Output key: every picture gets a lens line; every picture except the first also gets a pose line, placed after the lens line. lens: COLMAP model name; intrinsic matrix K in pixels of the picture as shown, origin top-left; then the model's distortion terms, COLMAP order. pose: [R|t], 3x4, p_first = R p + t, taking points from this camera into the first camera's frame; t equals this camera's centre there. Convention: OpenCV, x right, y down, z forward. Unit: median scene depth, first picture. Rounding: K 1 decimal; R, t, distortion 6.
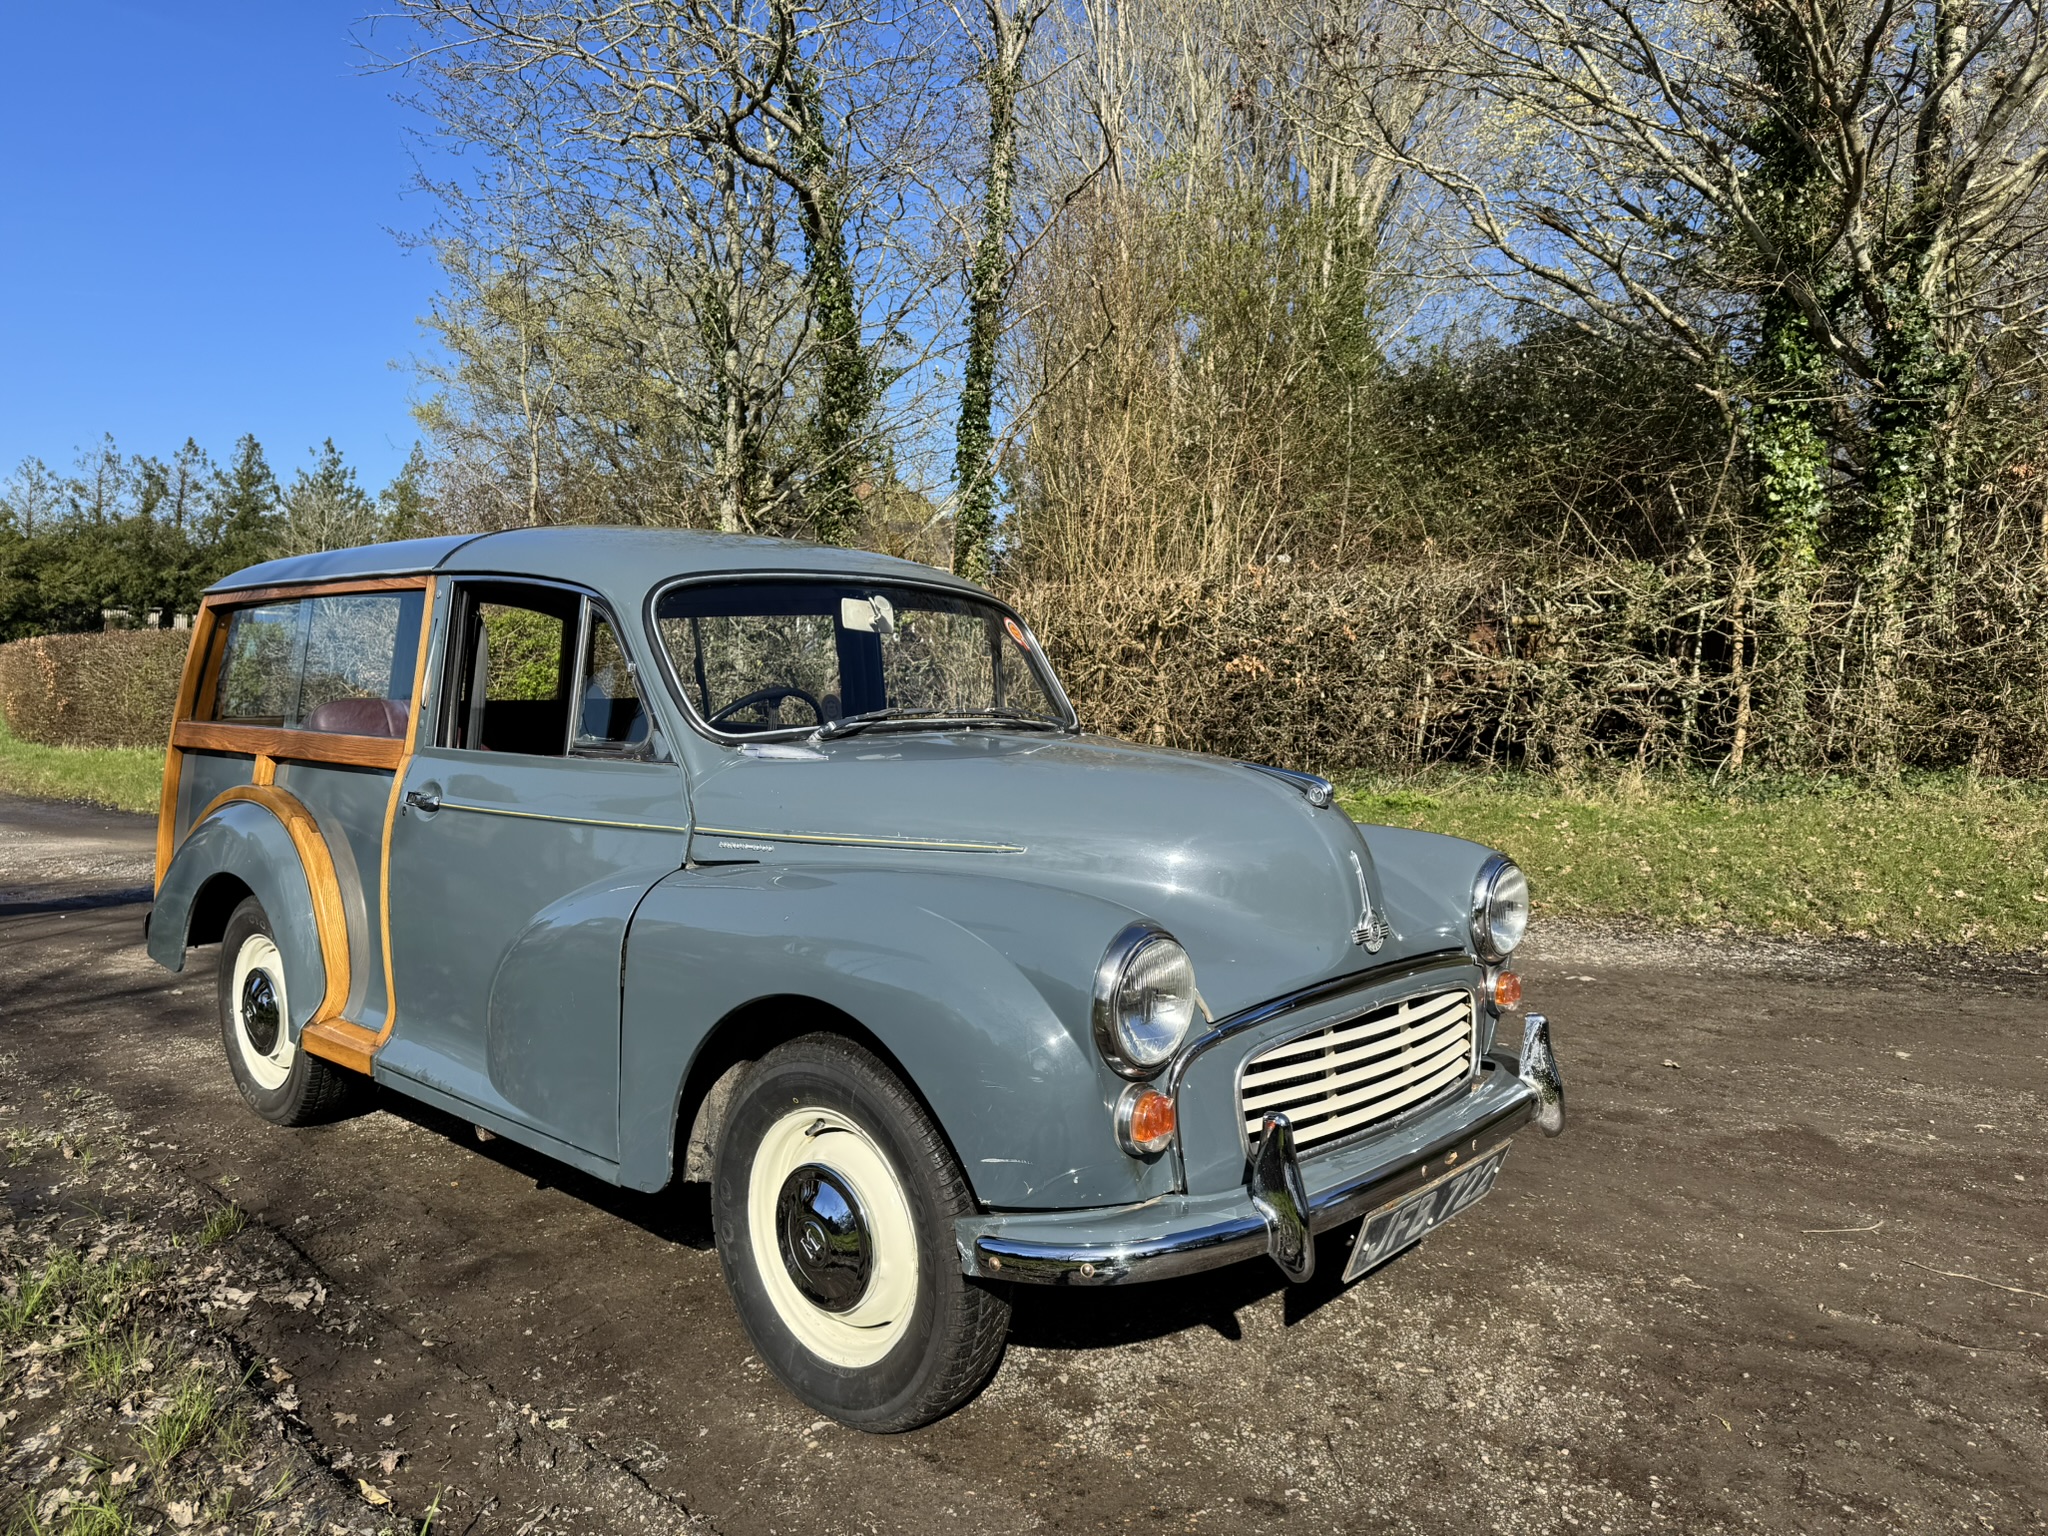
lens RADIAL K [[1464.9, 0, 1024.0], [0, 1464.9, 768.0], [0, 0, 1]] dist [-0.001518, -0.005833]
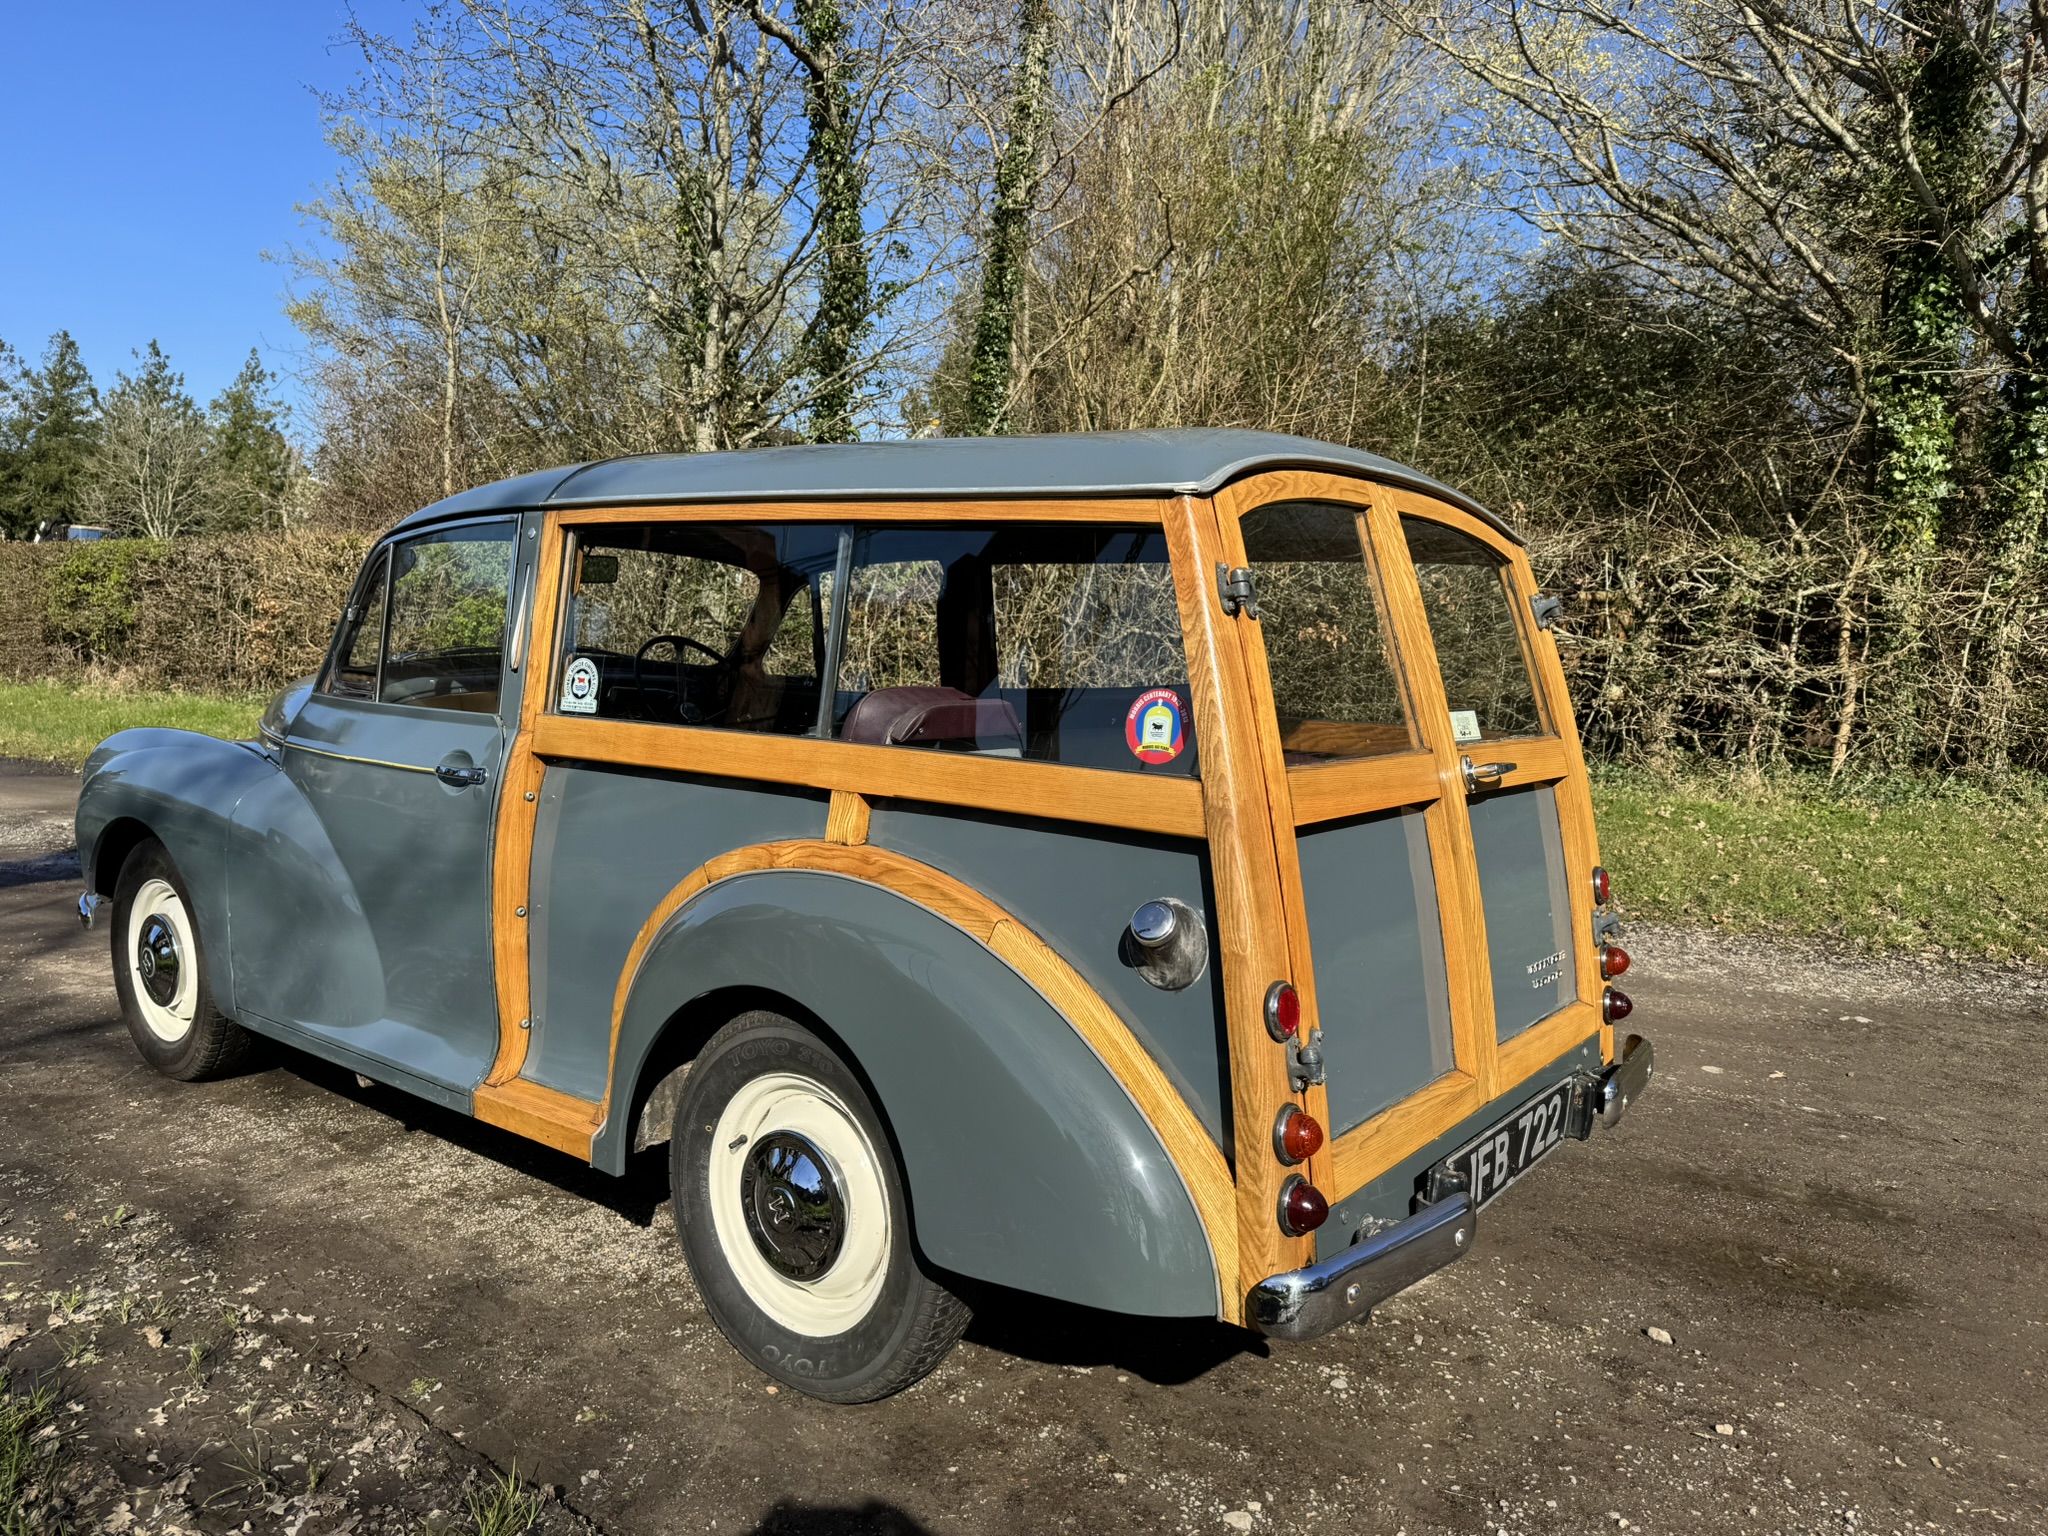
lens RADIAL K [[1484.8, 0, 1024.0], [0, 1484.8, 768.0], [0, 0, 1]] dist [-0.006686, -0.010400]
pose [[0.994245, 0.027875, 0.103439, -0.101798], [-0.030944, 0.999124, 0.028177, -0.006968], [-0.102563, -0.031216, 0.994237, 0.092133]]
